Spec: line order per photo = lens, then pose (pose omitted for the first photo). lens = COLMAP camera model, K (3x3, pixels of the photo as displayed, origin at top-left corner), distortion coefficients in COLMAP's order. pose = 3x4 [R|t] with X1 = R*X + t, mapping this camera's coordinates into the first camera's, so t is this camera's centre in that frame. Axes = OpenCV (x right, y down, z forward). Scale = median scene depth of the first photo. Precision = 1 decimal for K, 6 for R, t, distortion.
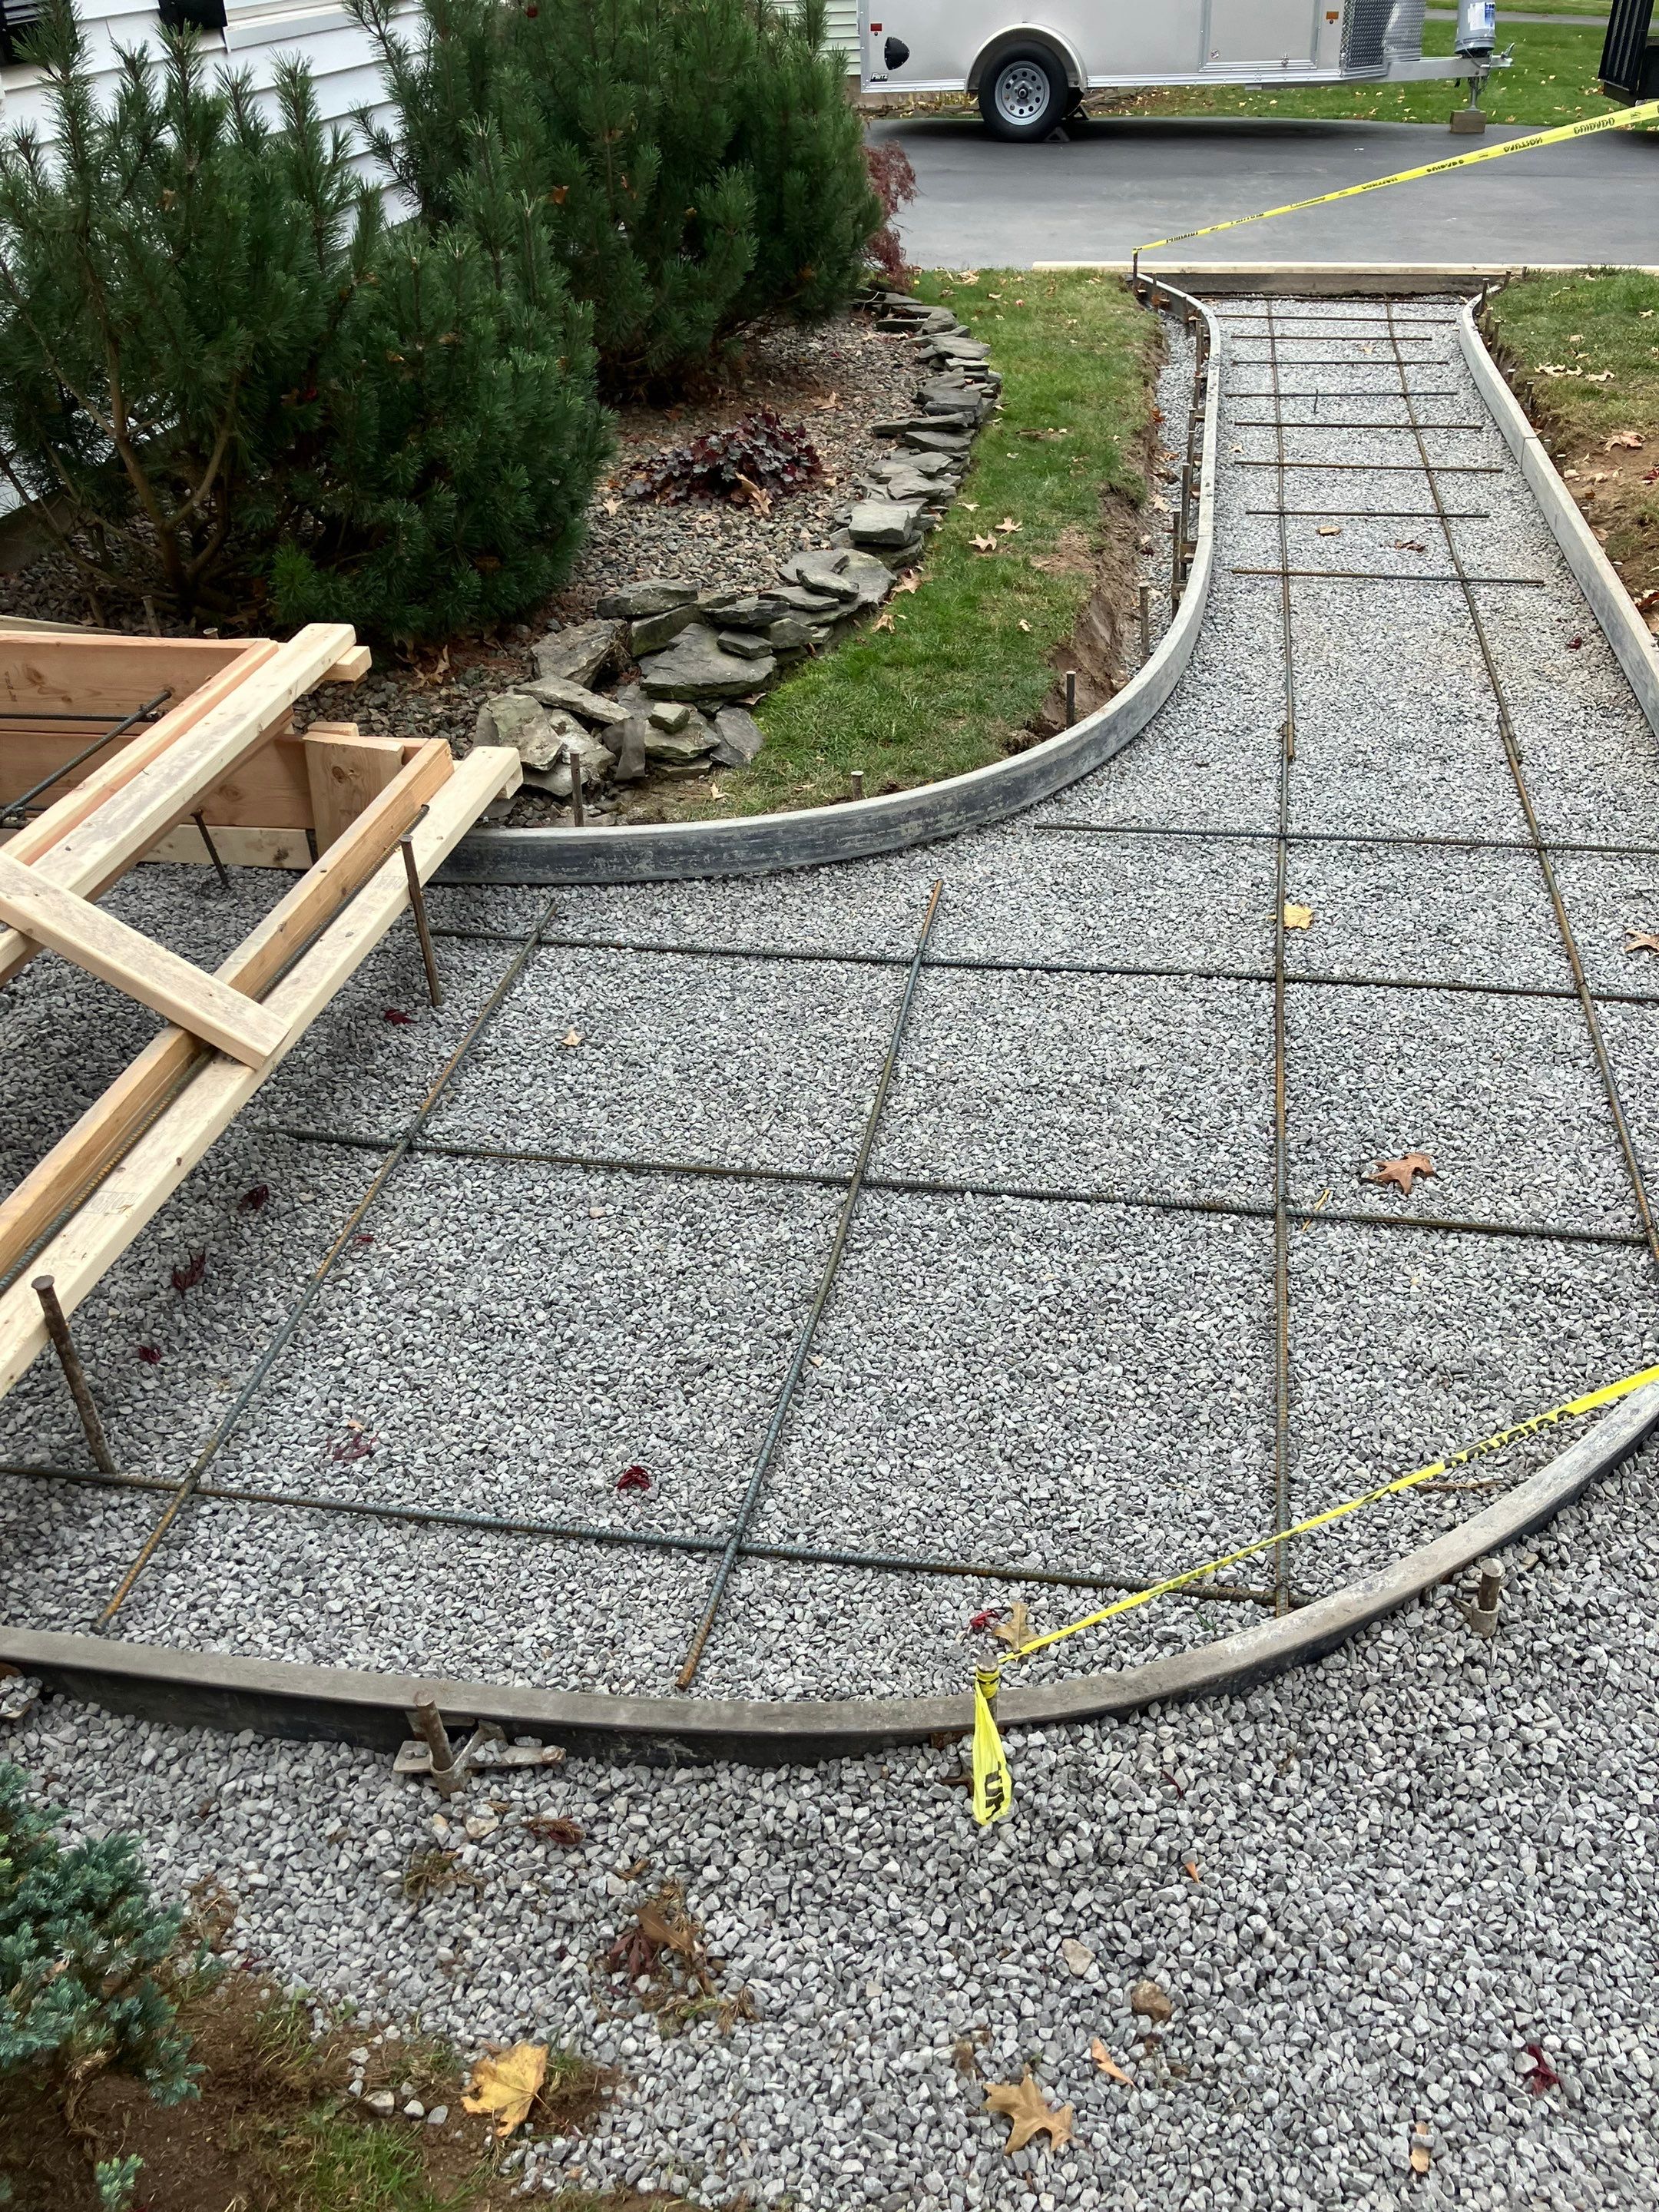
lens RADIAL K [[1848.9, 0, 823.2], [0, 1848.9, 1096.3], [0, 0, 1]] dist [0.050301, -0.097738]
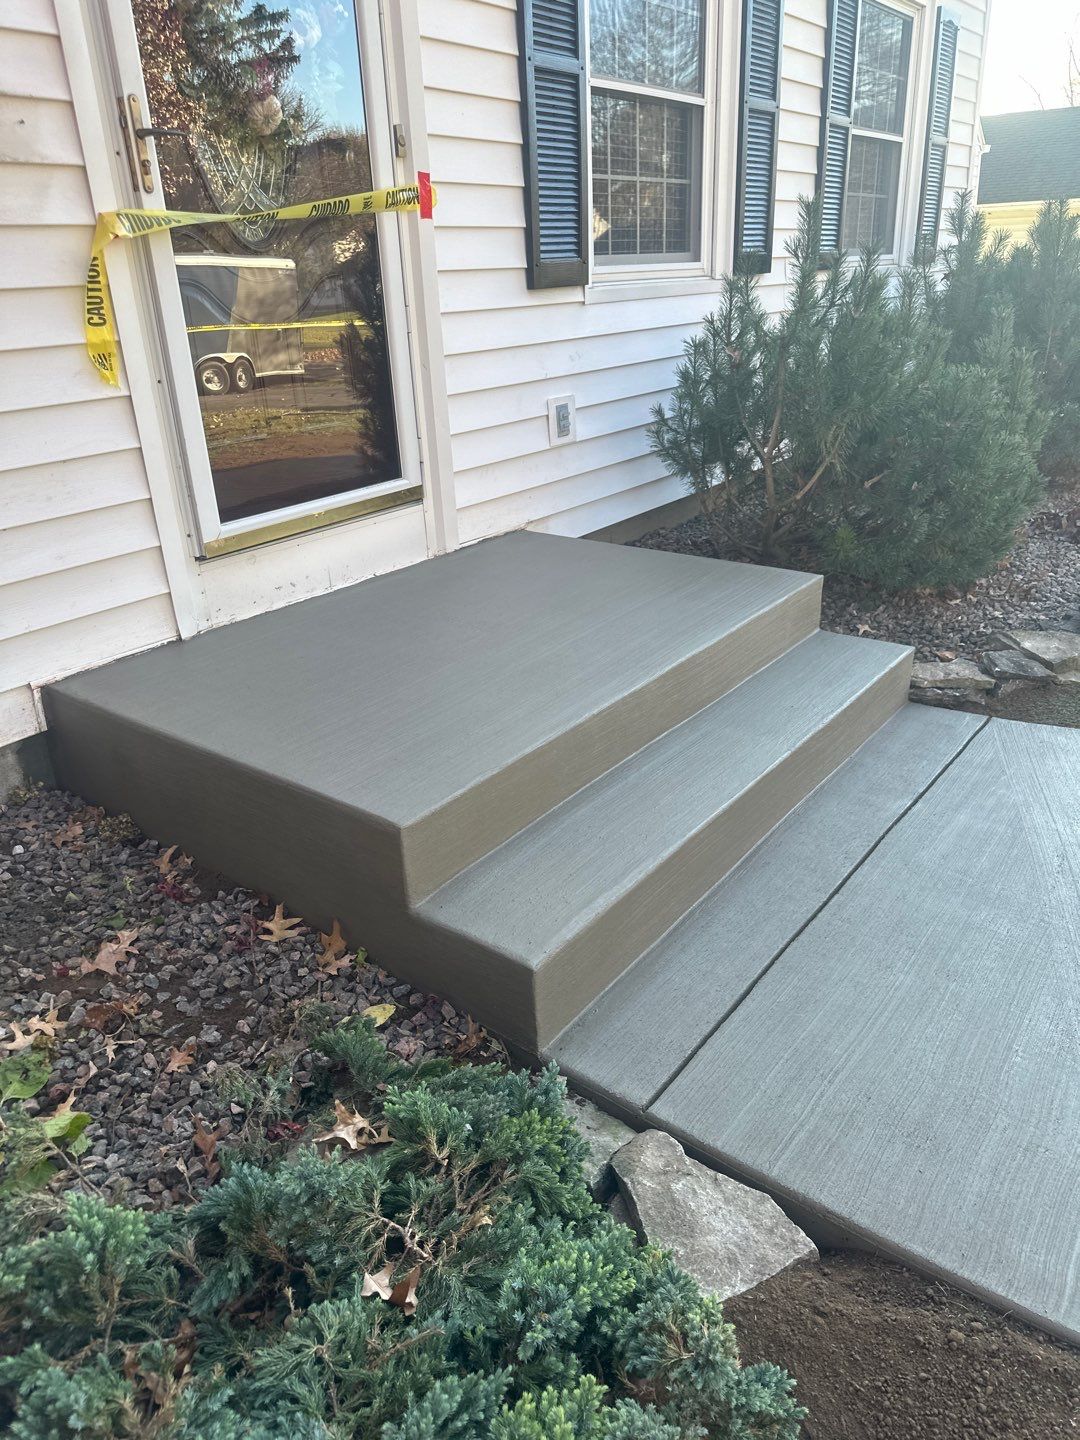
lens RADIAL K [[1025.6, 0, 543.9], [0, 1025.6, 720.9], [0, 0, 1]] dist [0.034455, -0.047182]
pose [[0.896142, 0.203414, -0.394402, -0.119273], [-0.256106, 0.962877, -0.085305, 0.030847], [0.362408, 0.177454, 0.914970, 0.055250]]
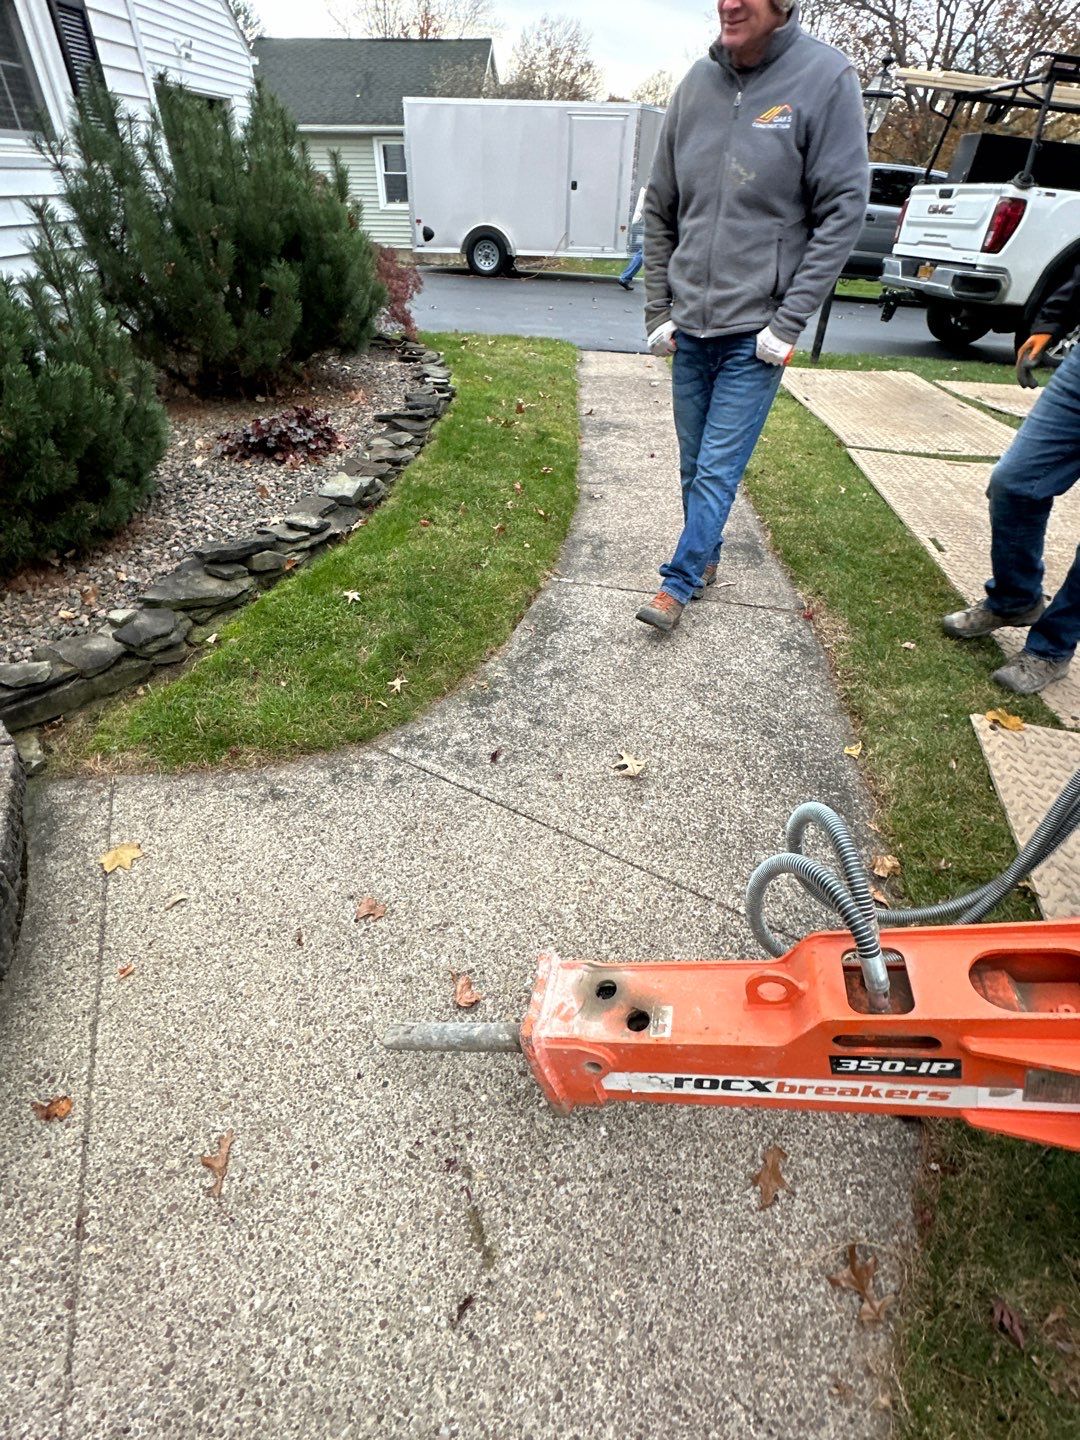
lens RADIAL K [[705.2, 0, 540.0], [0, 705.2, 720.0], [0, 0, 1]] dist [-0.002543, 0.000739]
pose [[0.990816, -0.015366, 0.134344, 0.130772], [0.004512, 0.996726, 0.080730, -0.170239], [-0.135145, -0.079382, 0.987641, 0.393868]]
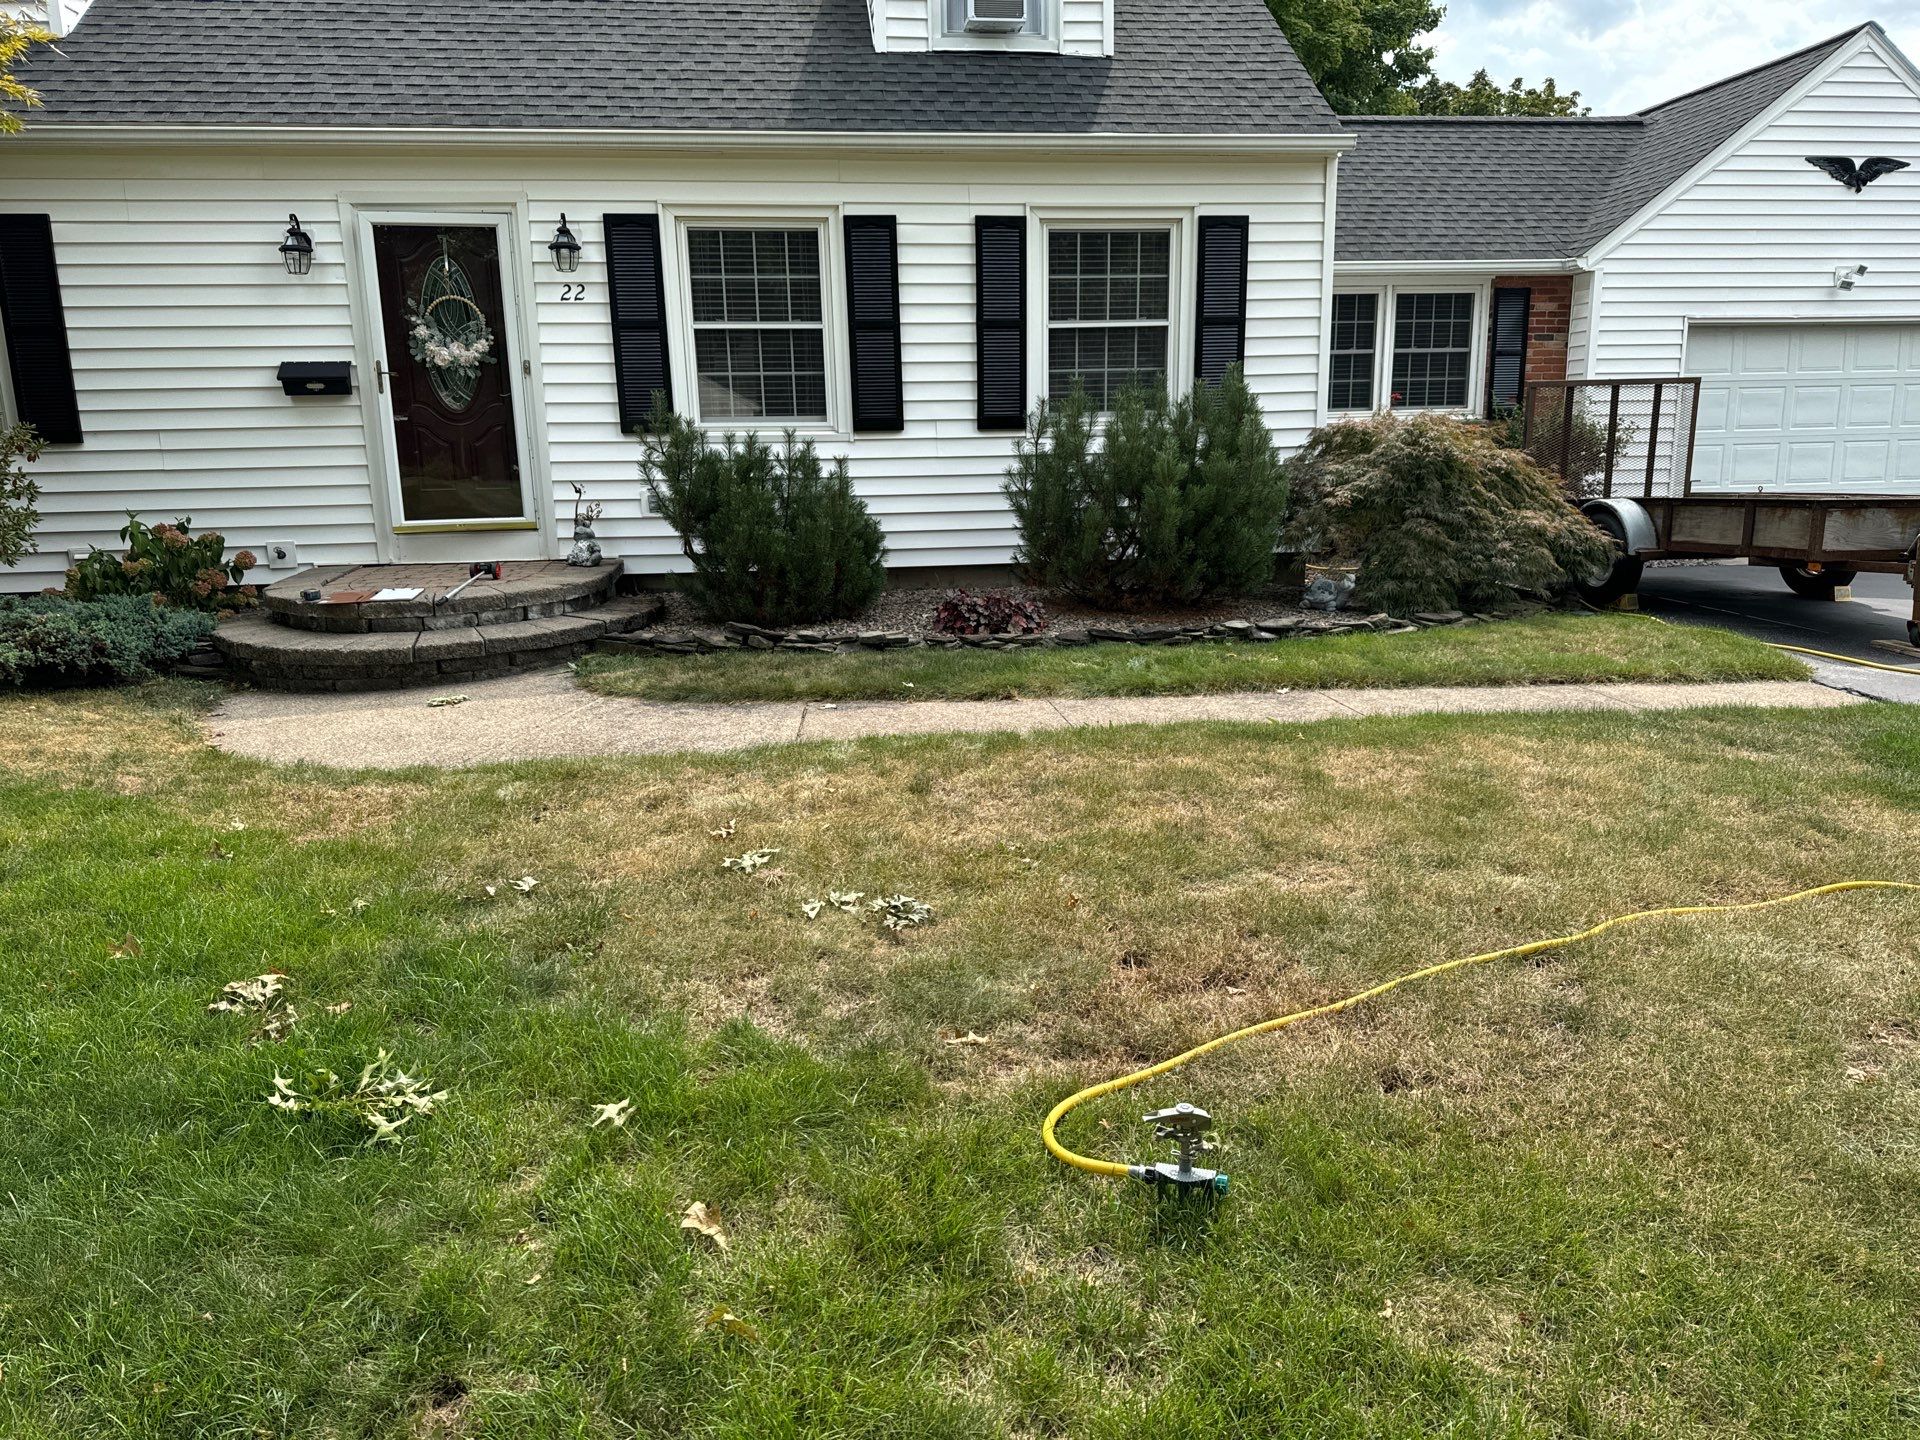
lens RADIAL K [[1367.5, 0, 960.0], [0, 1367.5, 720.0], [0, 0, 1]] dist [0.034455, -0.047182]
pose [[0.315437, 0.250802, -0.915204, 1.792567], [-0.517859, 0.853667, 0.055452, -0.414988], [0.795187, 0.456455, 0.399158, 0.565133]]
